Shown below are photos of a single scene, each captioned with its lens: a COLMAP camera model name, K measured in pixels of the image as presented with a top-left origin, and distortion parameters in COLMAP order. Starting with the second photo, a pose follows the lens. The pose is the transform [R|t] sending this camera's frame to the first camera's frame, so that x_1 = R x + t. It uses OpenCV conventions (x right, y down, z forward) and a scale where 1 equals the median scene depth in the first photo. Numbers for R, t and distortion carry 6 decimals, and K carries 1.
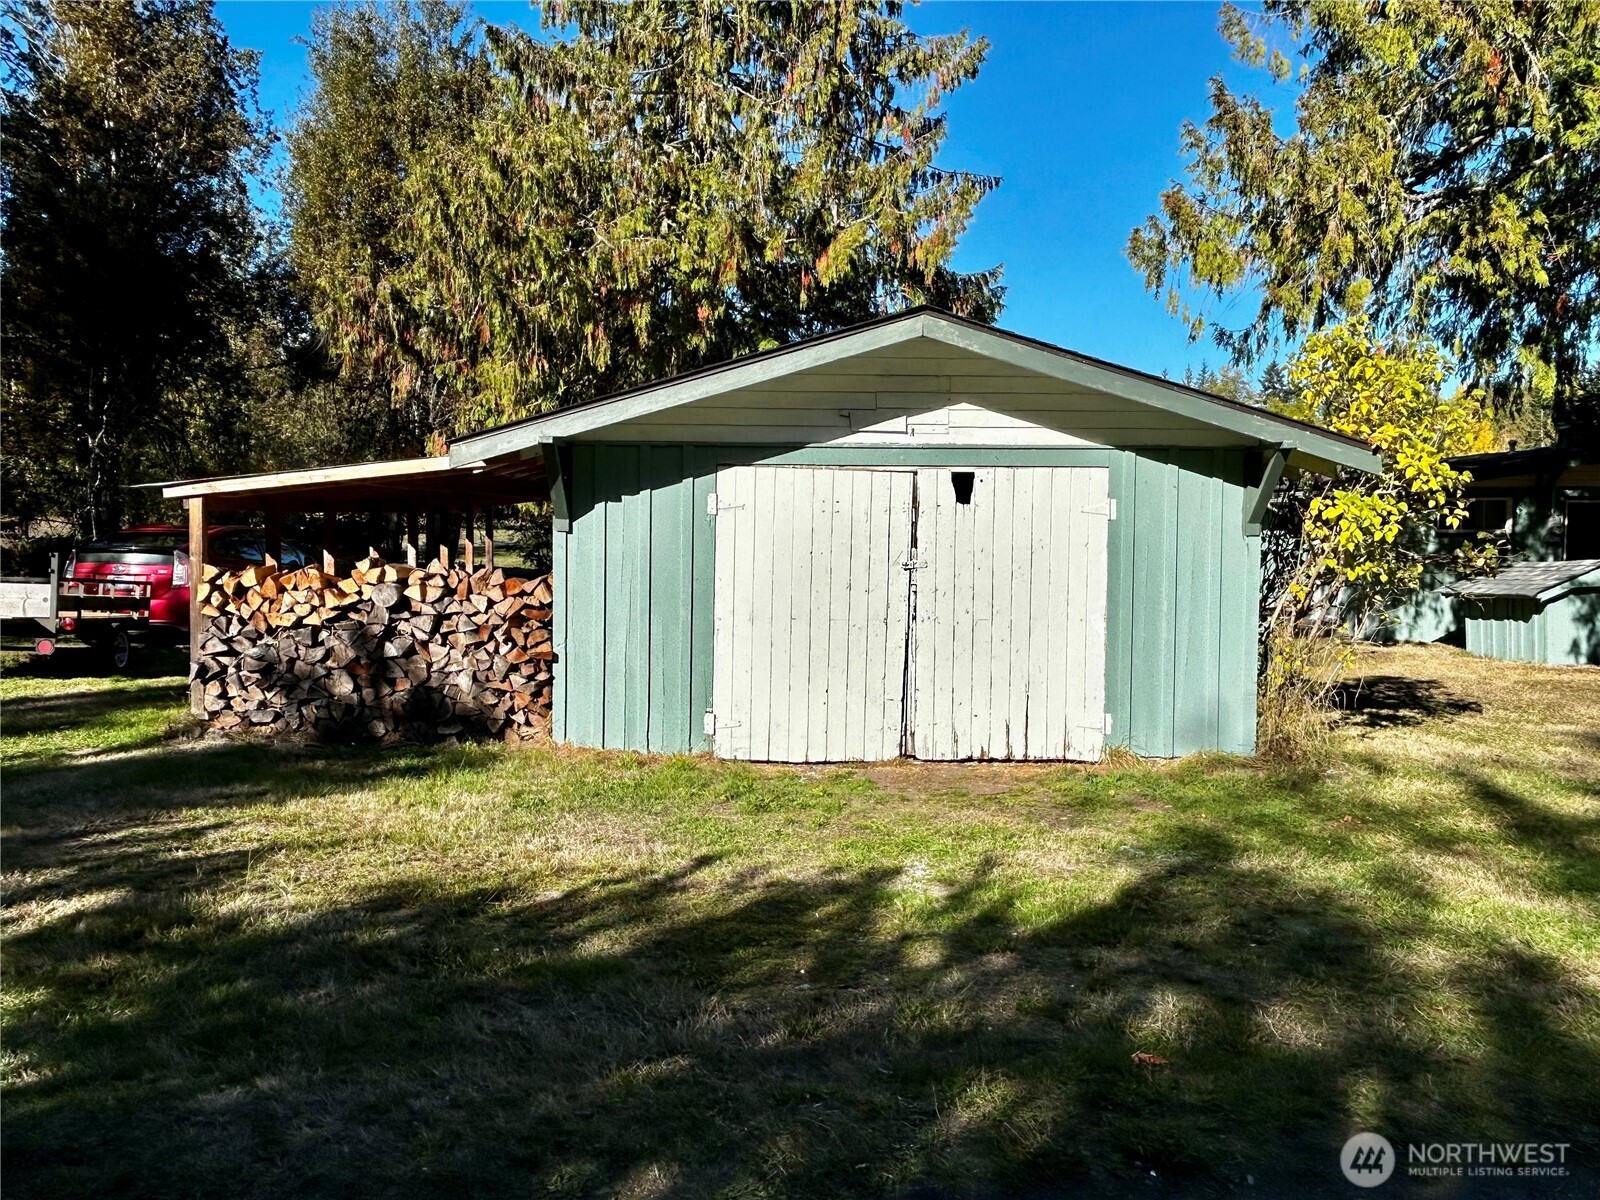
lens RADIAL K [[1134.9, 0, 801.6], [0, 1134.9, 600.7], [0, 0, 1]] dist [-0.006032, 0.006058]
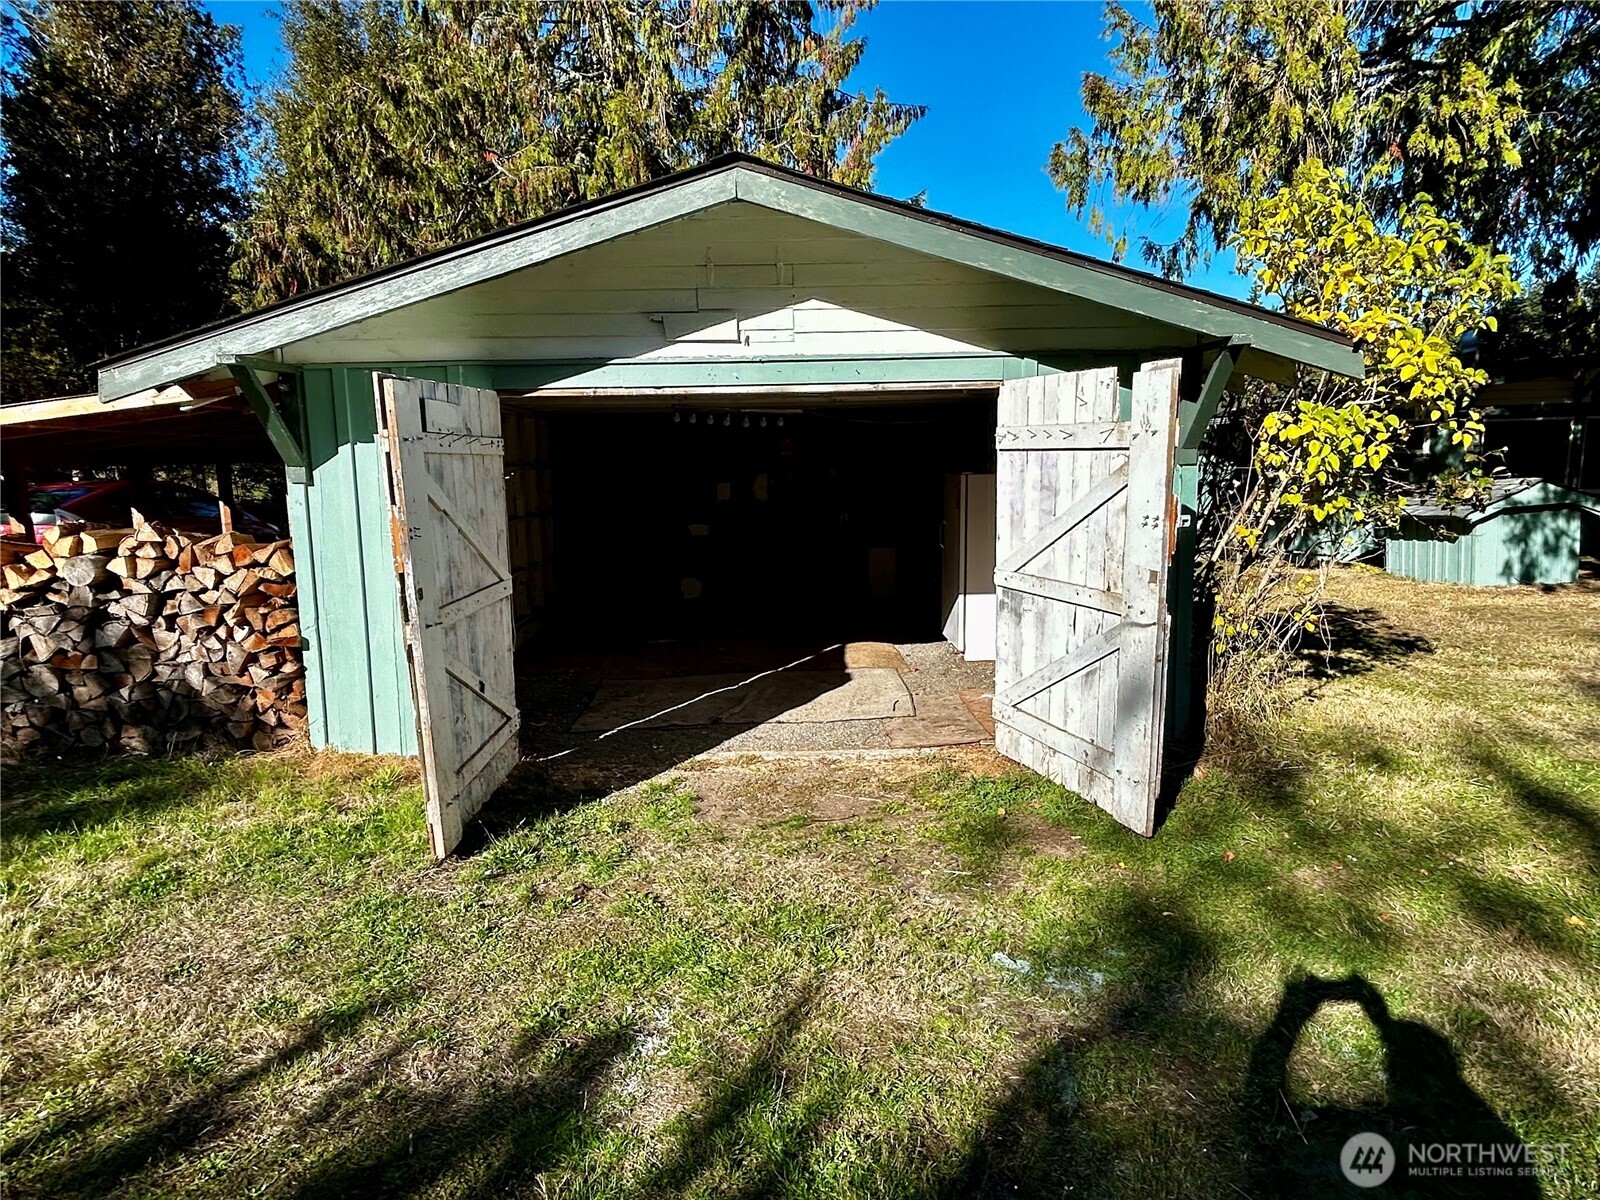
lens RADIAL K [[924.5, 0, 798.4], [0, 924.5, 598.2], [0, 0, 1]] dist [-0.008813, 0.006067]
pose [[0.999644, -0.026211, -0.004910, 0.099318], [0.026519, 0.996462, 0.079754, -0.017972], [0.002802, -0.079856, 0.996802, 0.274005]]
